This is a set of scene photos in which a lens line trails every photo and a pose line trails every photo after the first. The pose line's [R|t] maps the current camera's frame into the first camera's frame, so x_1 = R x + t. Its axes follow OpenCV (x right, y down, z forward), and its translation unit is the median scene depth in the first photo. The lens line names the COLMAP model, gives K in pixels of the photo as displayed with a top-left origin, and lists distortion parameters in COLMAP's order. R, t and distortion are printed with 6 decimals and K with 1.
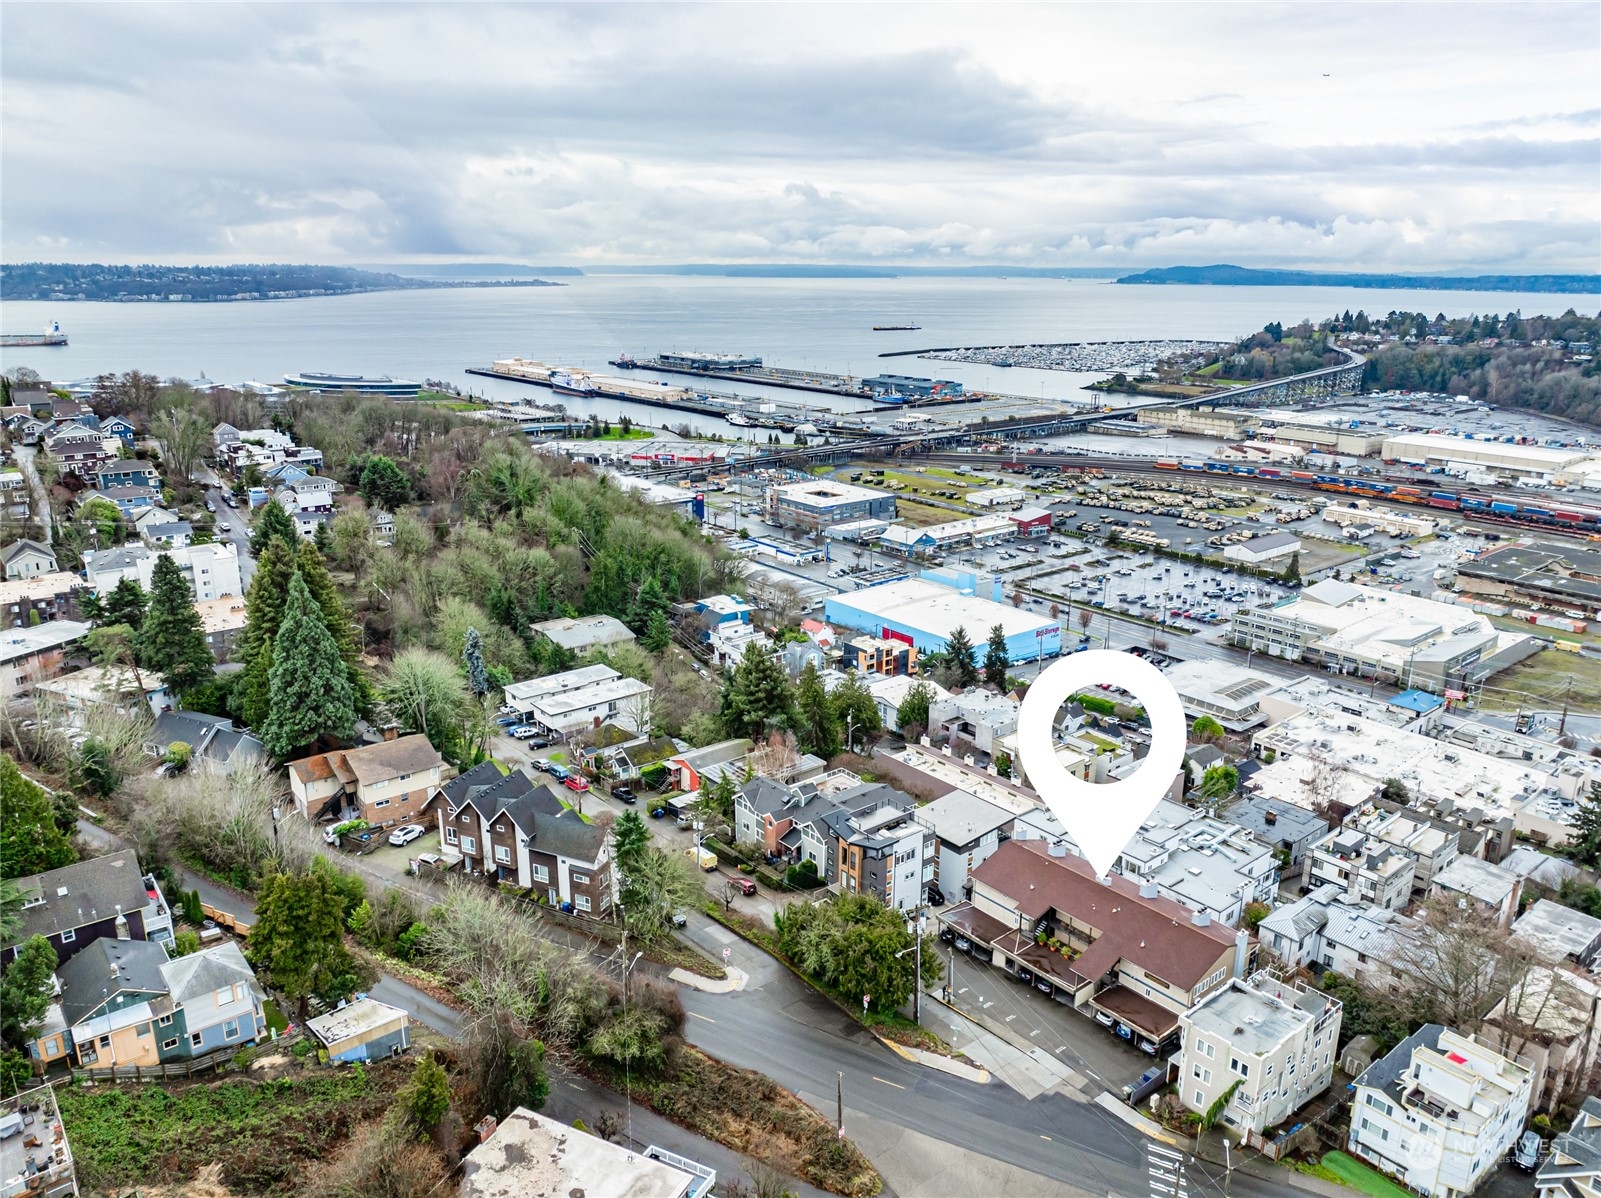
lens RADIAL K [[1144.9, 0, 832.2], [0, 1144.9, 600.5], [0, 0, 1]] dist [-0.042760, 0.005129]
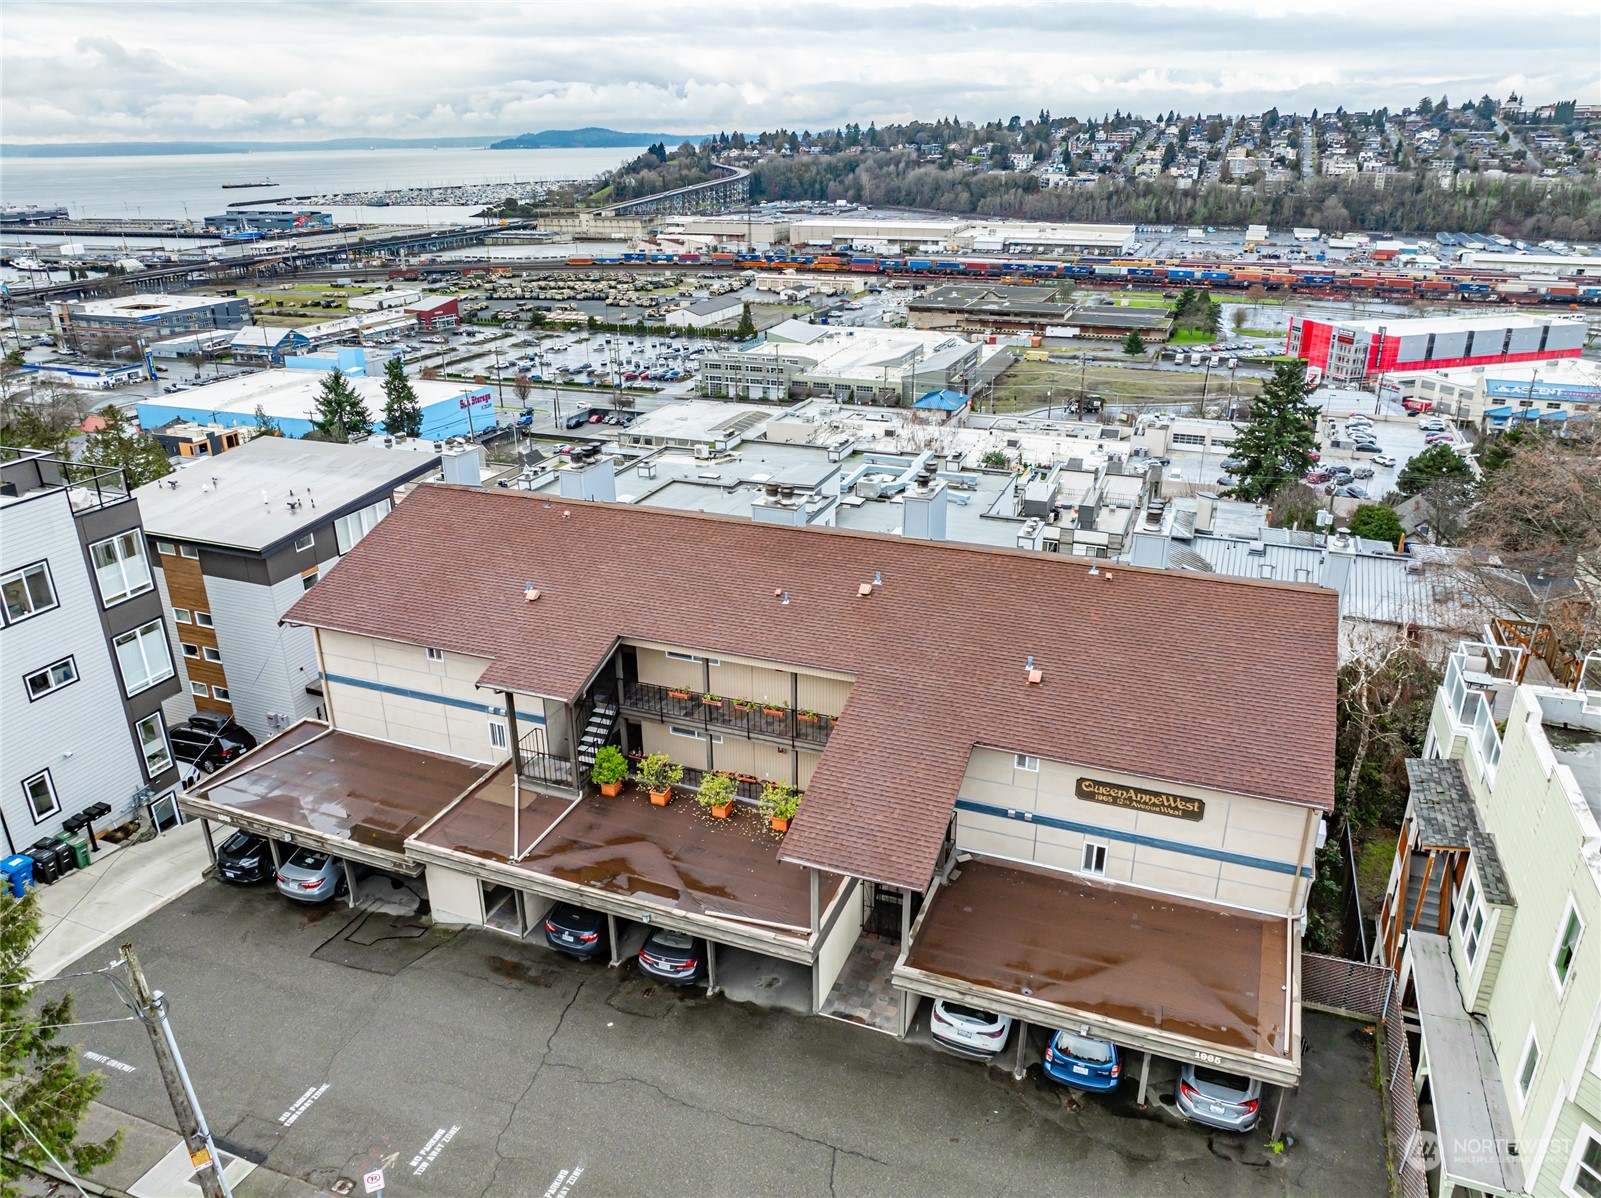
lens RADIAL K [[1131.2, 0, 805.2], [0, 1131.2, 598.9], [0, 0, 1]] dist [-0.061643, 0.032553]
pose [[0.881298, -0.201993, 0.427216, 0.027677], [0.151249, 0.977055, 0.149955, 0.051265], [-0.447704, -0.067539, 0.891628, 0.170396]]
